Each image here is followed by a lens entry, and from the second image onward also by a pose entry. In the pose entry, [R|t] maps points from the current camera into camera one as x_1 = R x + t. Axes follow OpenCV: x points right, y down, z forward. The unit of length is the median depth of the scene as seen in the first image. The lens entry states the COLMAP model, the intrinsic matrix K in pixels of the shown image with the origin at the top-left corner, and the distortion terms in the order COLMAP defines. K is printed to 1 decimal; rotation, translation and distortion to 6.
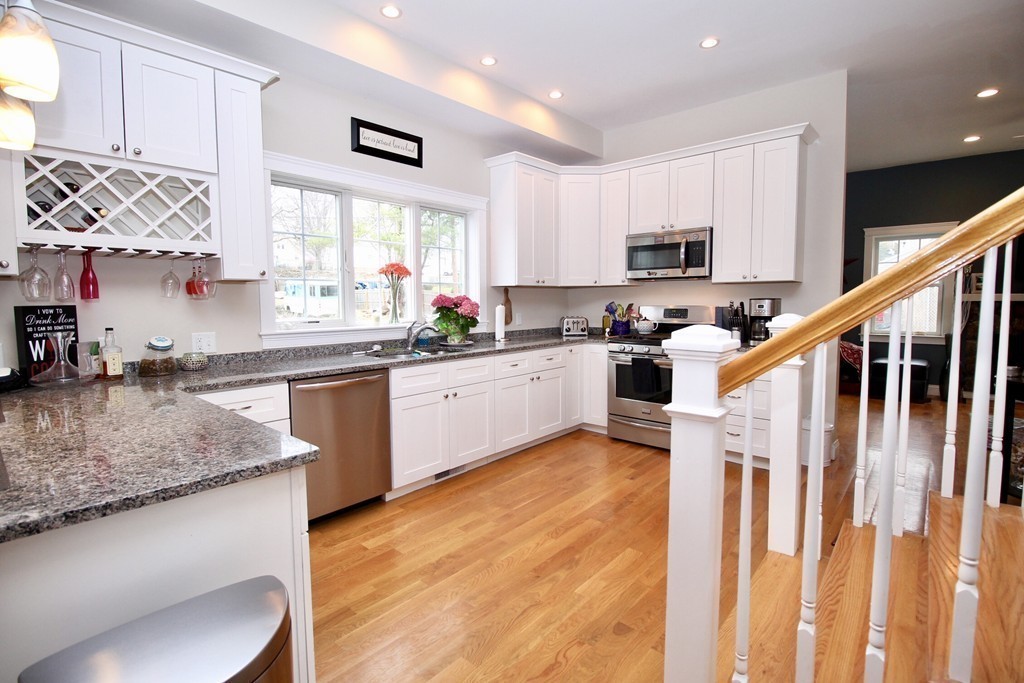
lens RADIAL K [[497.4, 0, 516.4], [0, 497.4, 334.8], [0, 0, 1]] dist [0.002976, -0.012557]
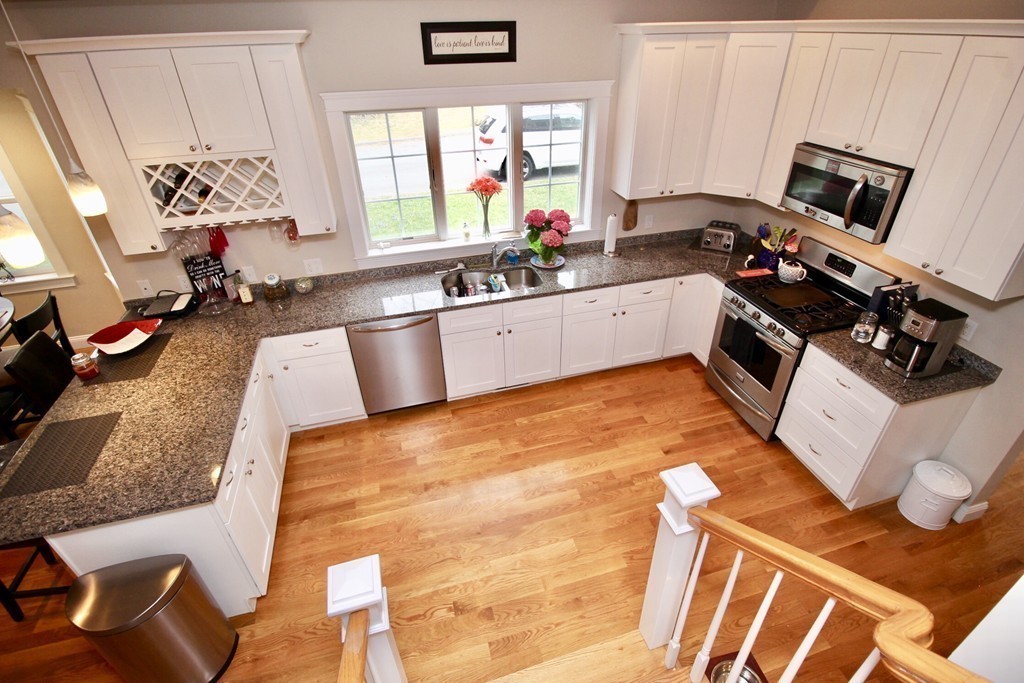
lens RADIAL K [[497.4, 0, 511.7], [0, 497.4, 342.3], [0, 0, 1]] dist [0.002976, -0.012557]
pose [[0.836743, 0.286383, -0.466739, 0.380887], [-0.025535, 0.871822, 0.489157, -0.377008], [0.547000, -0.397381, 0.736804, 0.206628]]
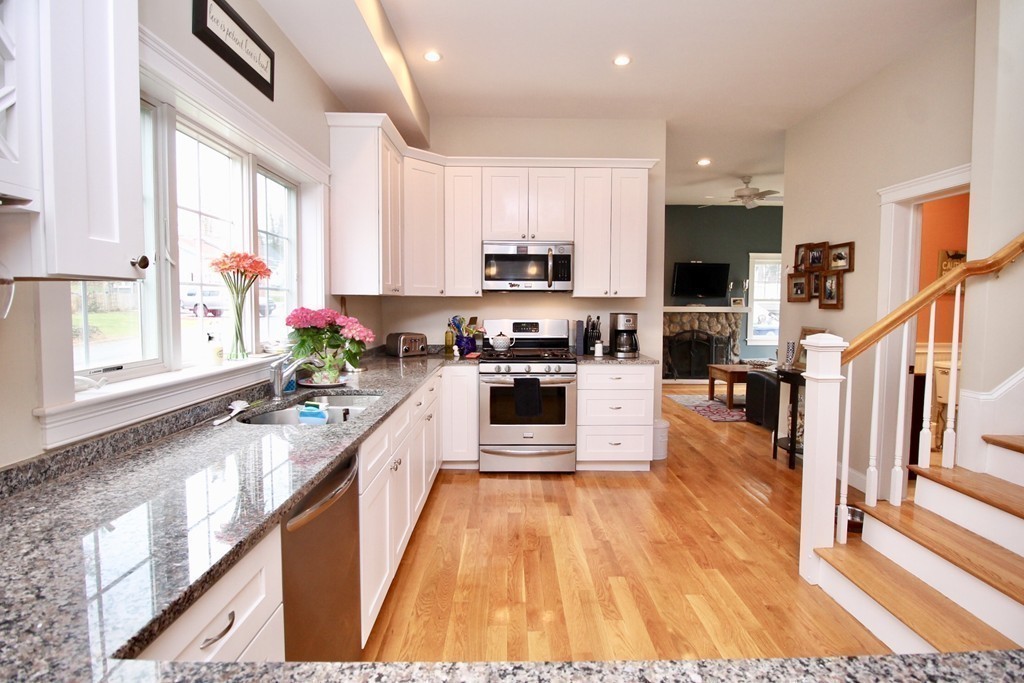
lens RADIAL K [[497.4, 0, 523.8], [0, 497.4, 333.2], [0, 0, 1]] dist [0.002976, -0.012557]
pose [[0.730446, -0.030396, 0.682293, -0.441752], [0.039915, 0.999201, 0.001782, -0.044408], [-0.681803, 0.025932, 0.731076, 0.397559]]
